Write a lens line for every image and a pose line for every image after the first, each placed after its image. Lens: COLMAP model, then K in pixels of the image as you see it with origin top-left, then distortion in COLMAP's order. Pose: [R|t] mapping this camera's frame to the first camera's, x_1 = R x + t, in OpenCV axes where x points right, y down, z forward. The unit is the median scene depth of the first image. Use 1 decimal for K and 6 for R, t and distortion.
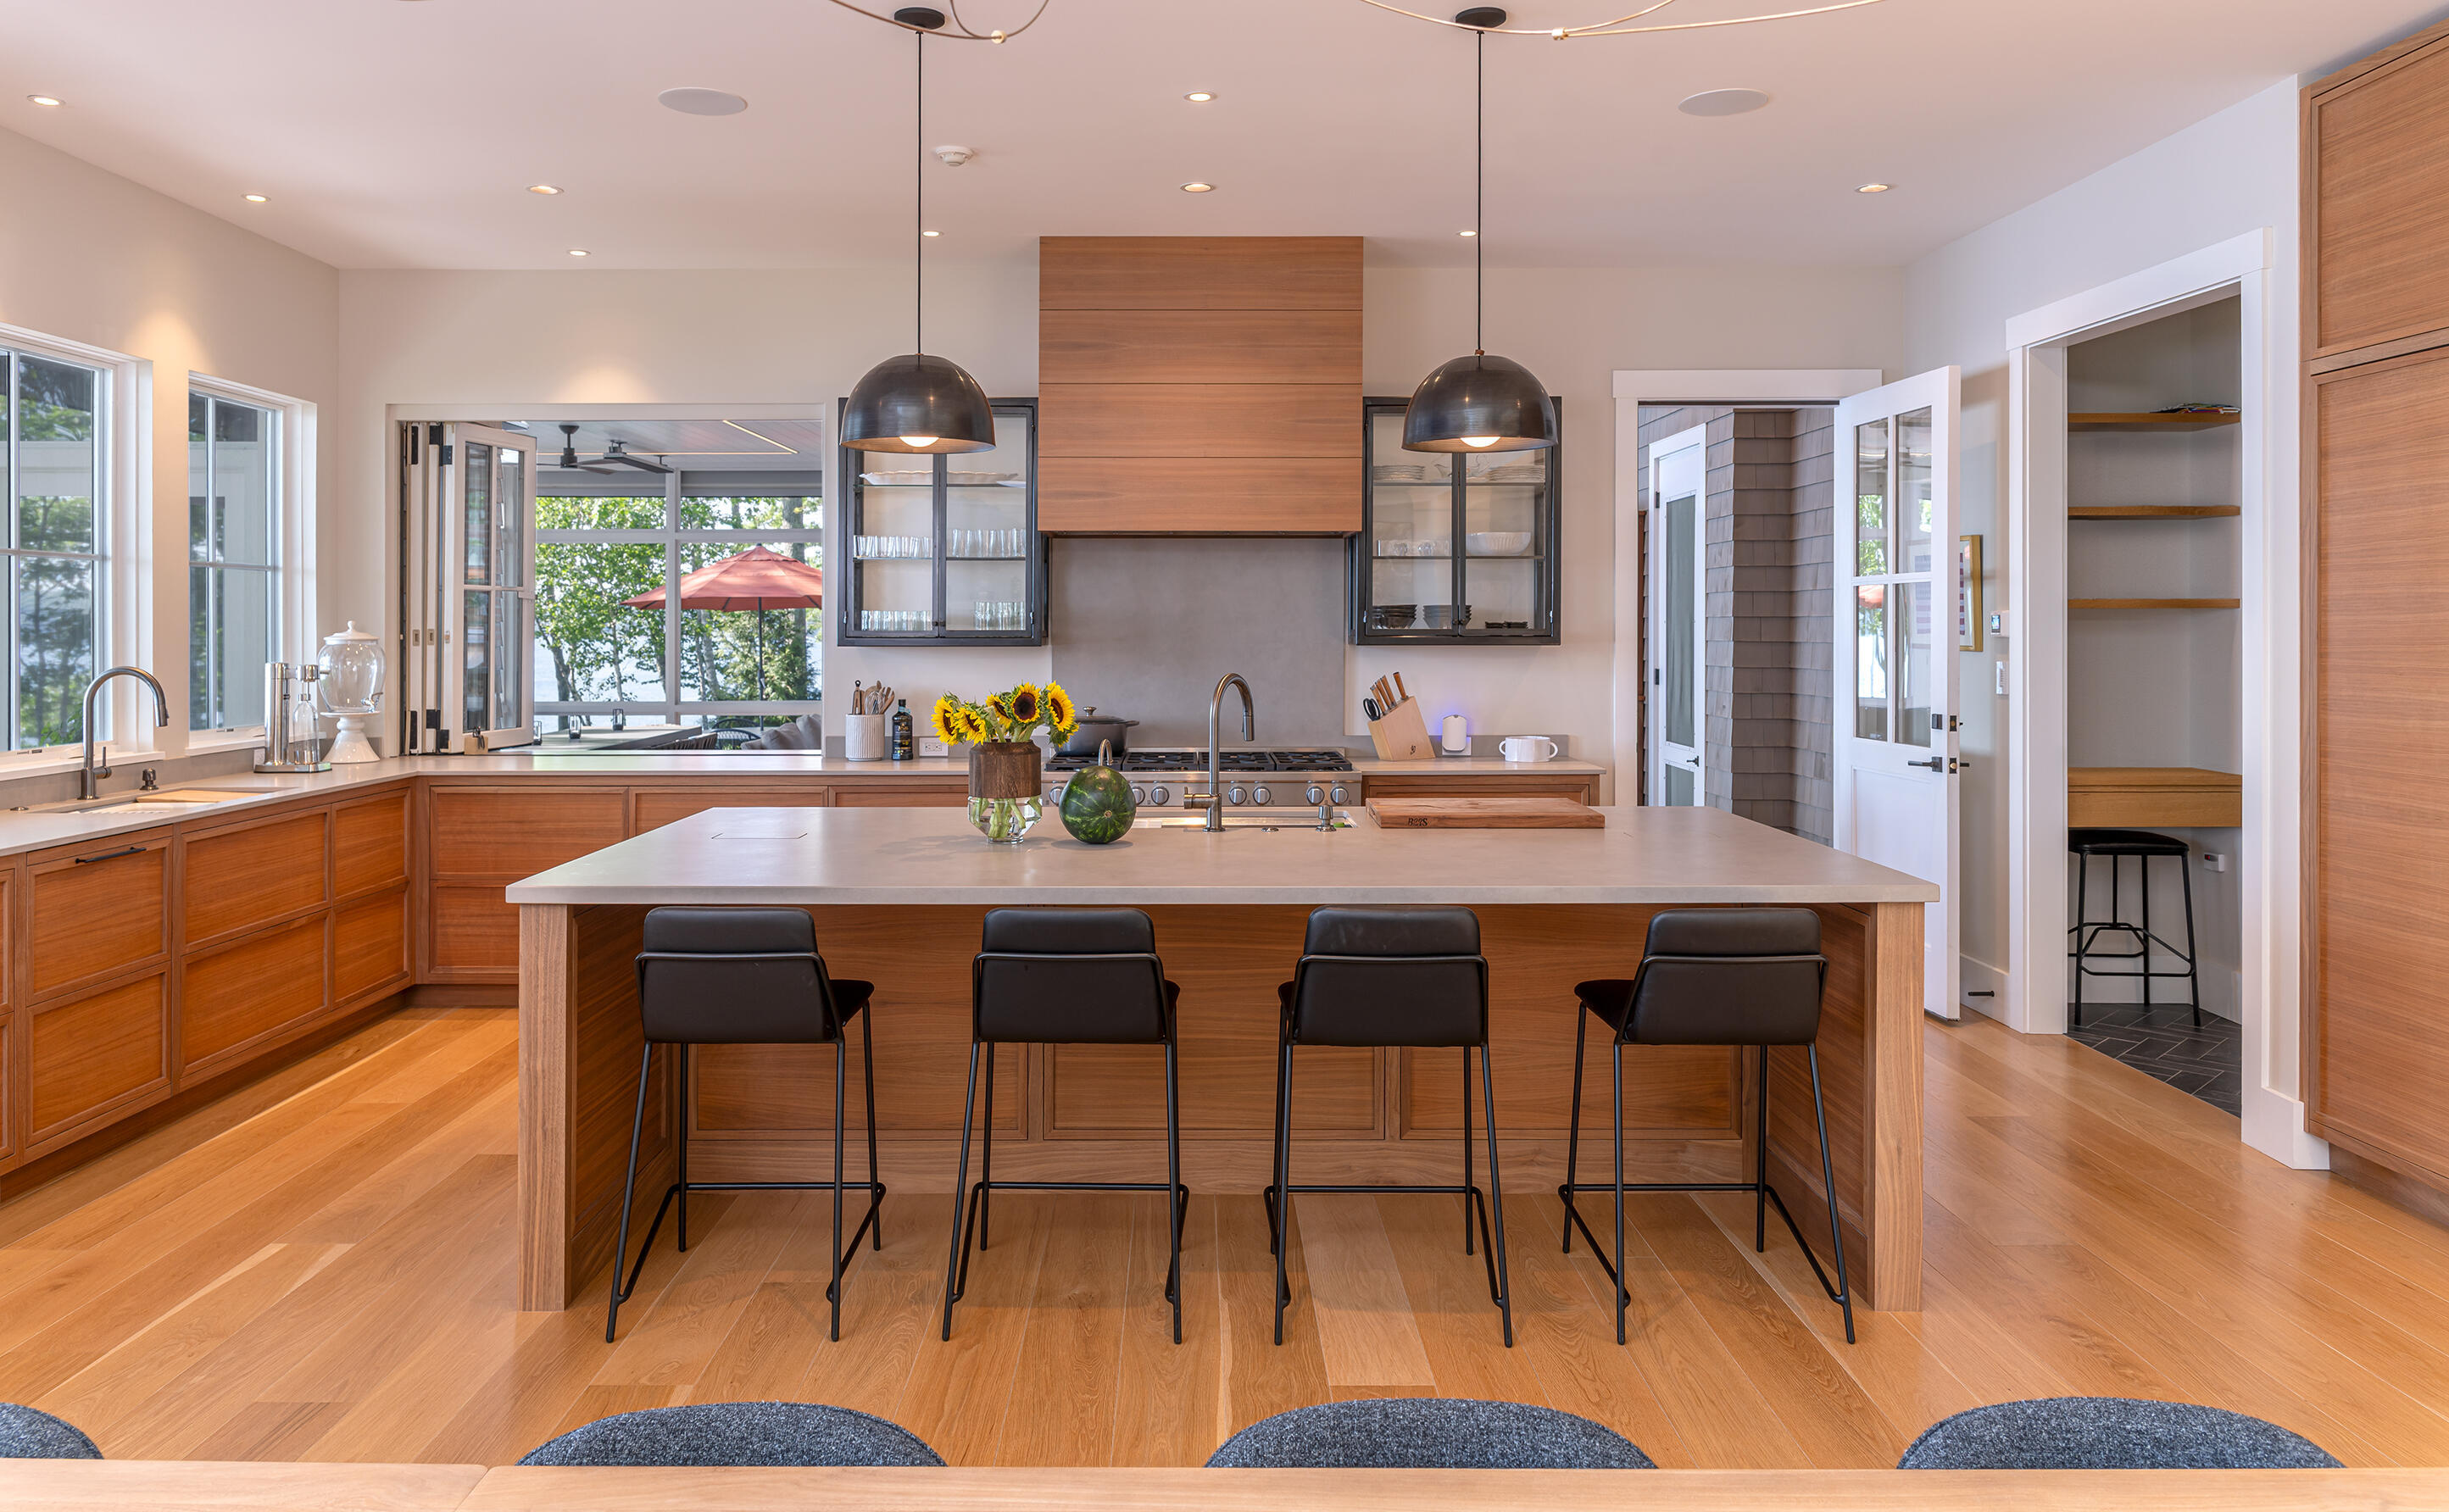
lens RADIAL K [[1652.3, 0, 1219.9], [0, 1652.3, 629.4], [0, 0, 1]] dist [-0.003095, 0.000193]
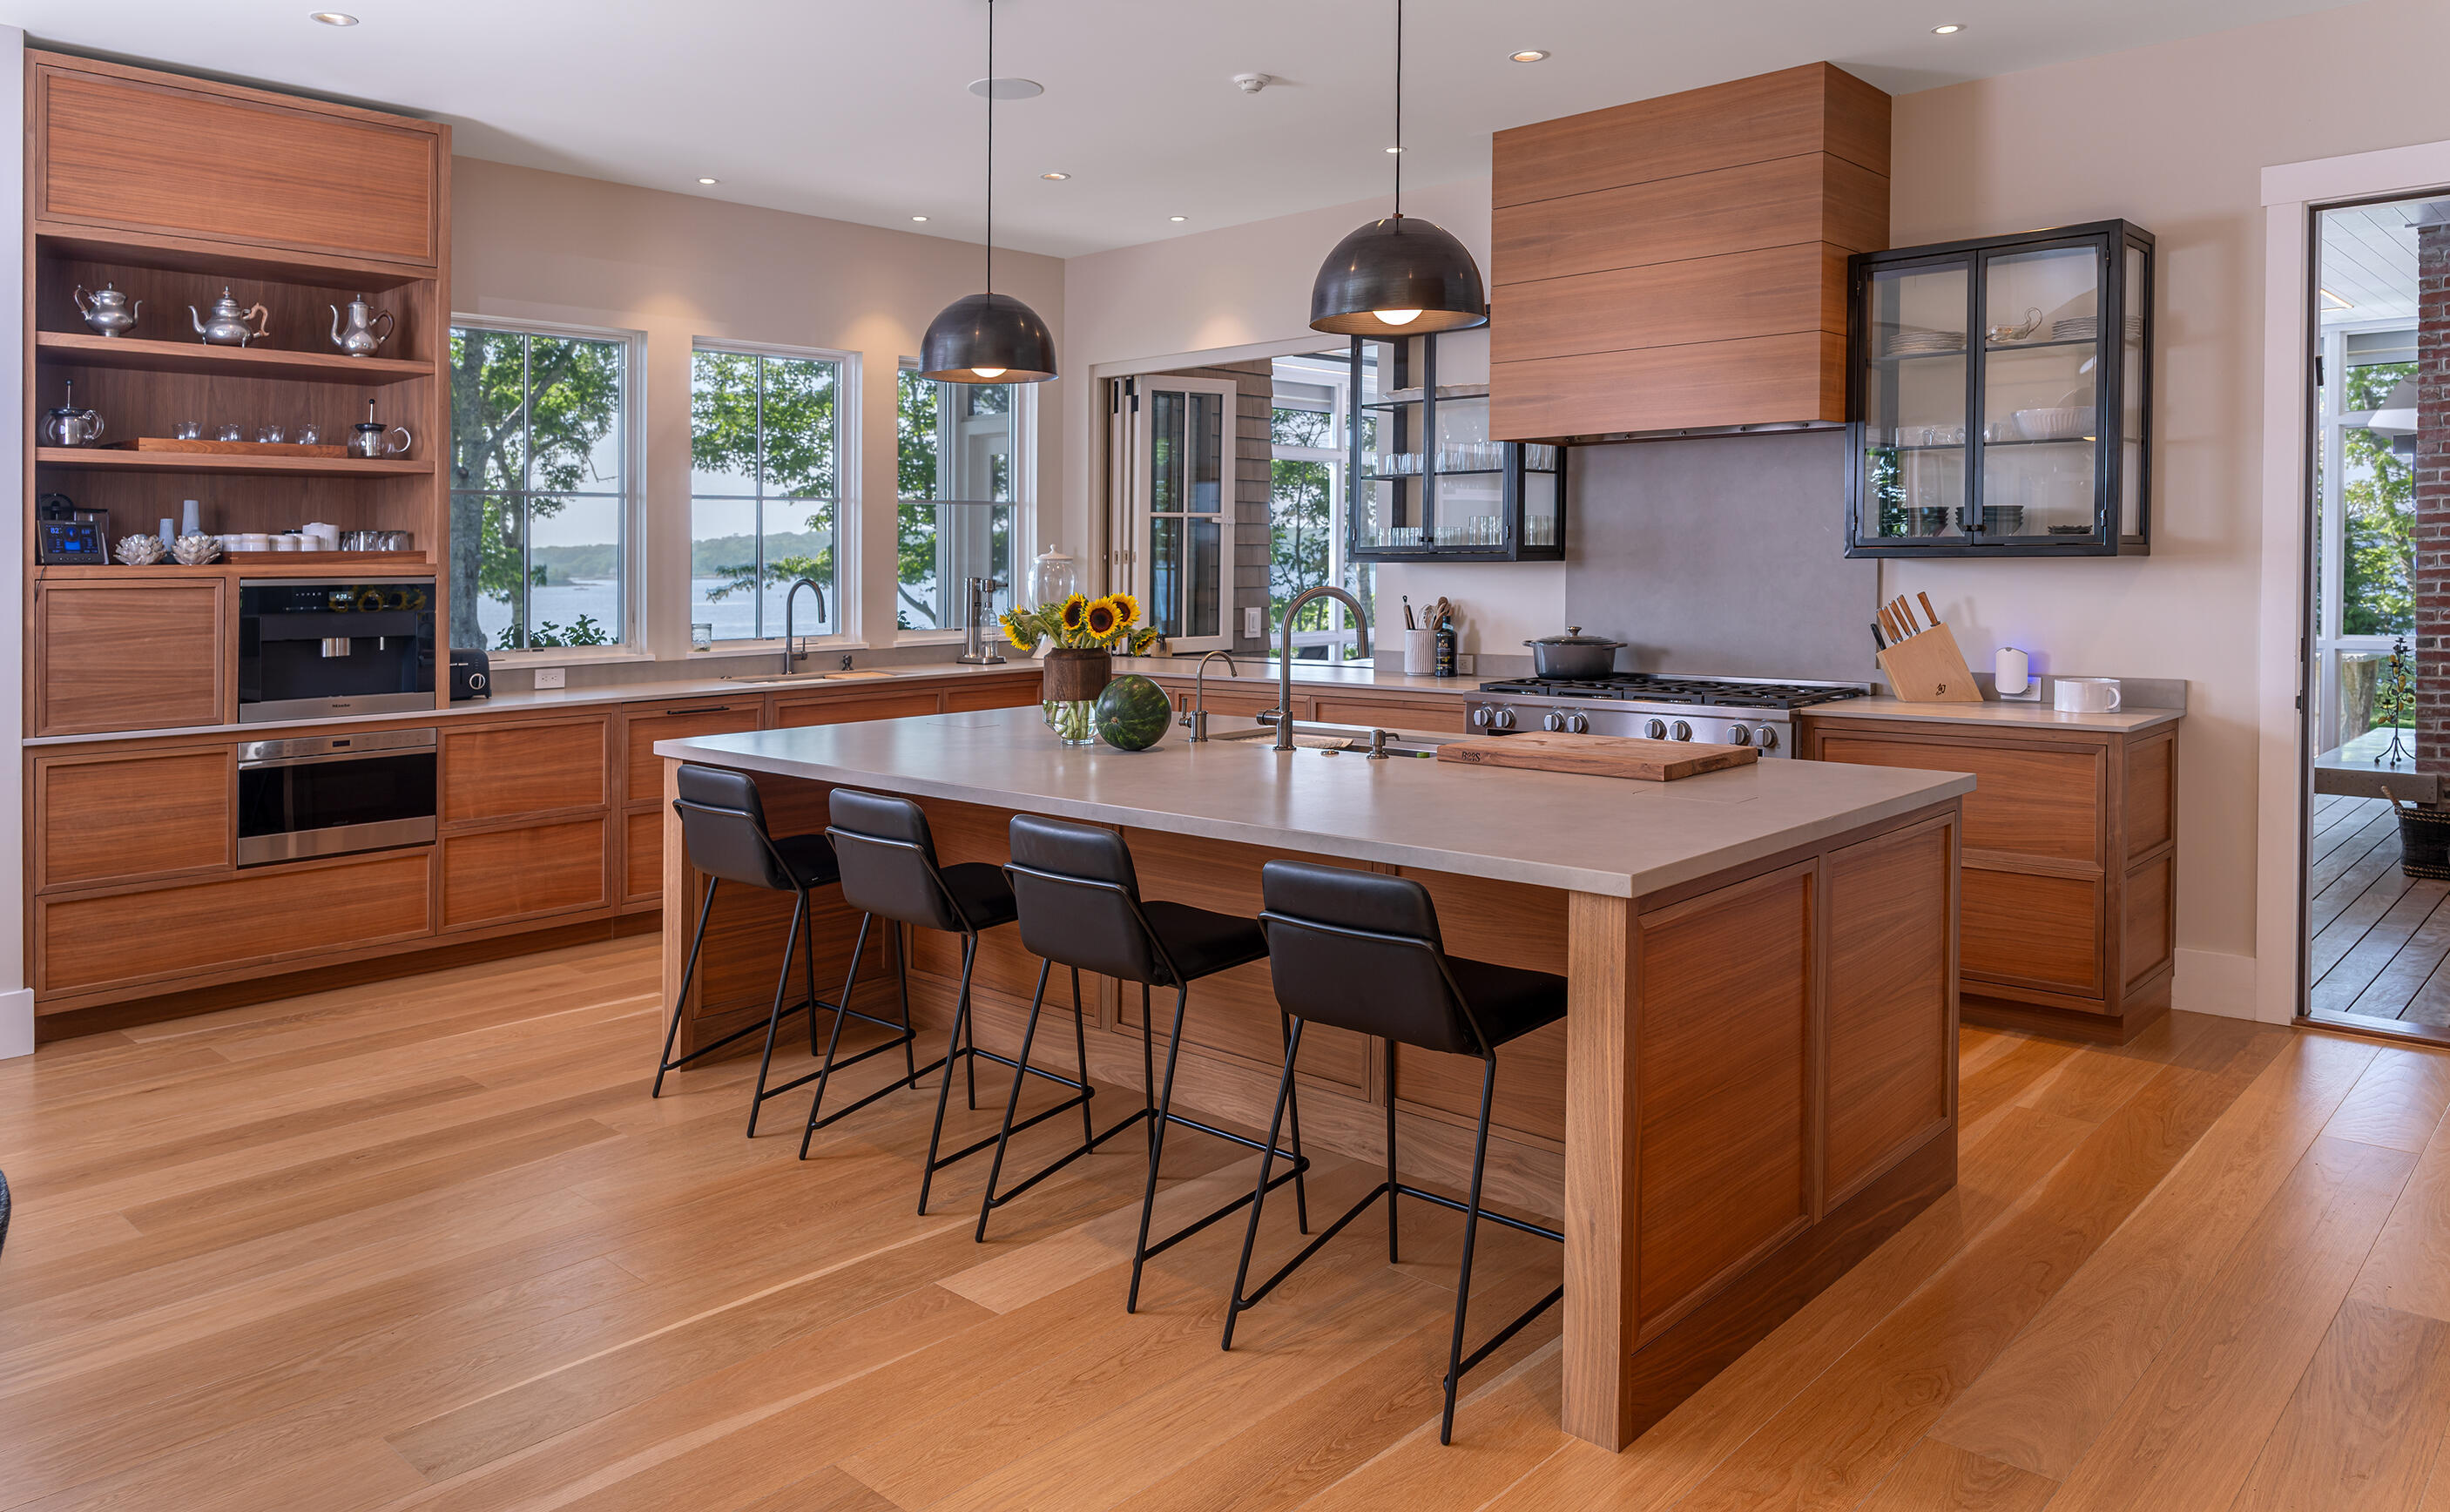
lens RADIAL K [[1672.8, 0, 1225.0], [0, 1672.8, 572.6], [0, 0, 1]] dist [-0.001212, -0.000273]
pose [[0.725324, -0.000949, -0.688407, 0.443243], [0.008927, 0.999928, 0.008026, 0.007422], [0.688350, -0.011967, 0.725280, 0.187930]]
